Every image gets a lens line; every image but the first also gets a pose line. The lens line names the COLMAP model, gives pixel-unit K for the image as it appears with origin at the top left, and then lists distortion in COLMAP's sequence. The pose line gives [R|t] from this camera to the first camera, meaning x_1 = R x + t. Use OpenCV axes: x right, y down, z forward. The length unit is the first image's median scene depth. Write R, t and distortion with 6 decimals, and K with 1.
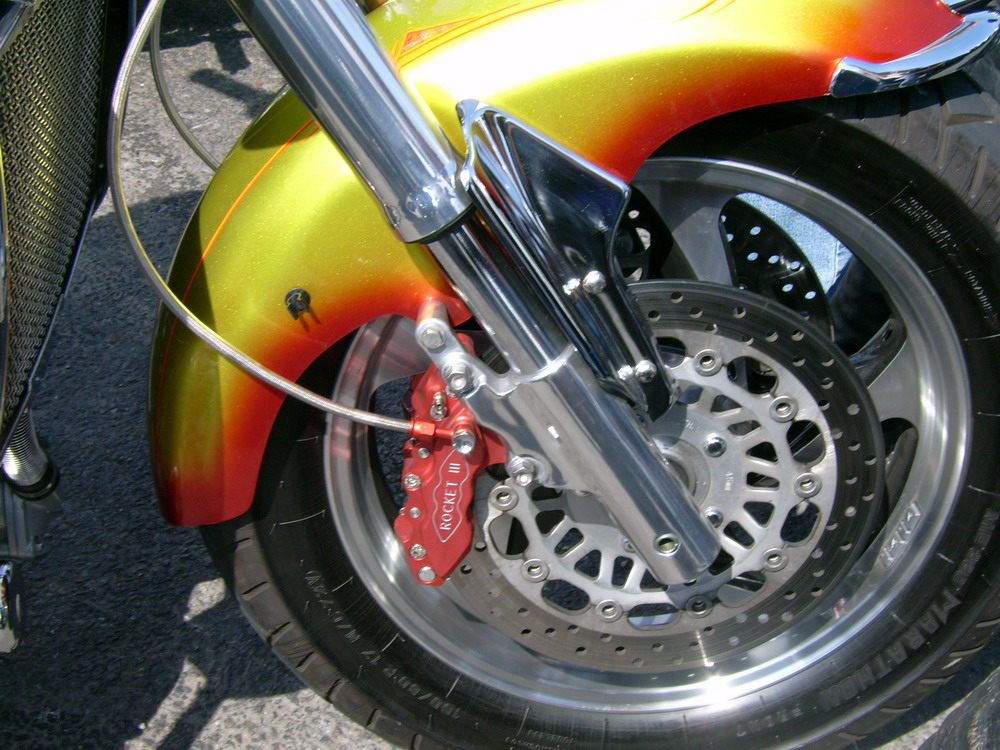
lens RADIAL K [[1661.7, 0, 500.7], [0, 1661.7, 375.1], [0, 0, 1]] dist [-0.111950, 0.000000]
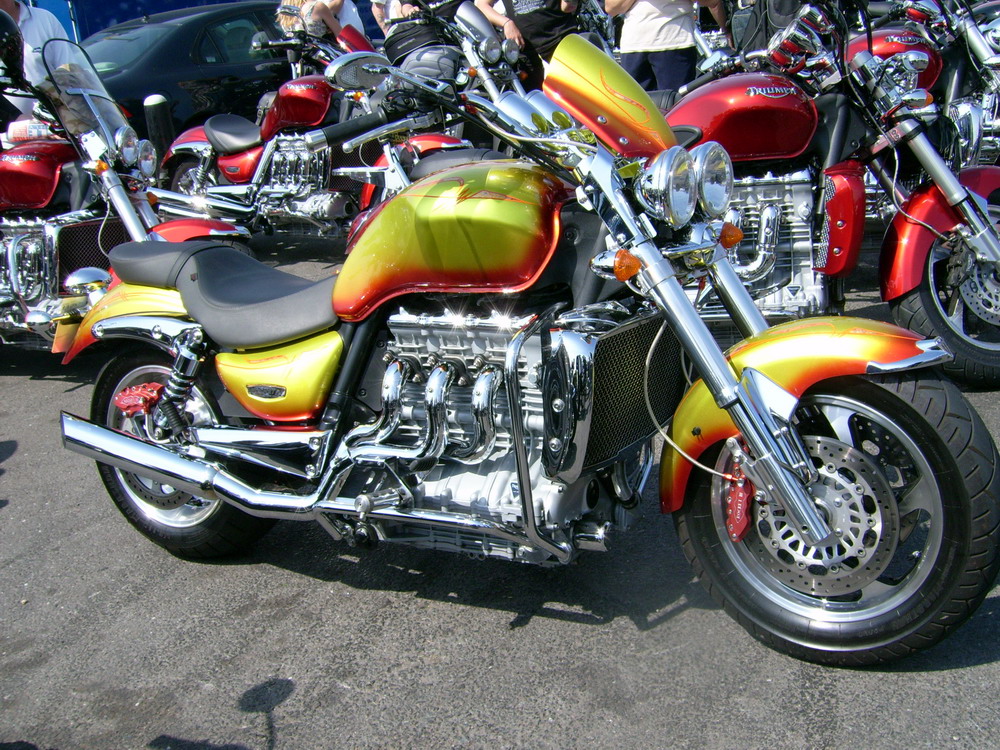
lens RADIAL K [[1166.3, 0, 500.0], [0, 1166.3, 374.1], [0, 0, 1]] dist [-0.077238, 0.000000]
pose [[0.810652, 0.056394, -0.582807, 0.768349], [-0.213484, 0.955302, -0.204507, 0.344671], [0.545223, 0.290204, 0.786456, -0.856285]]
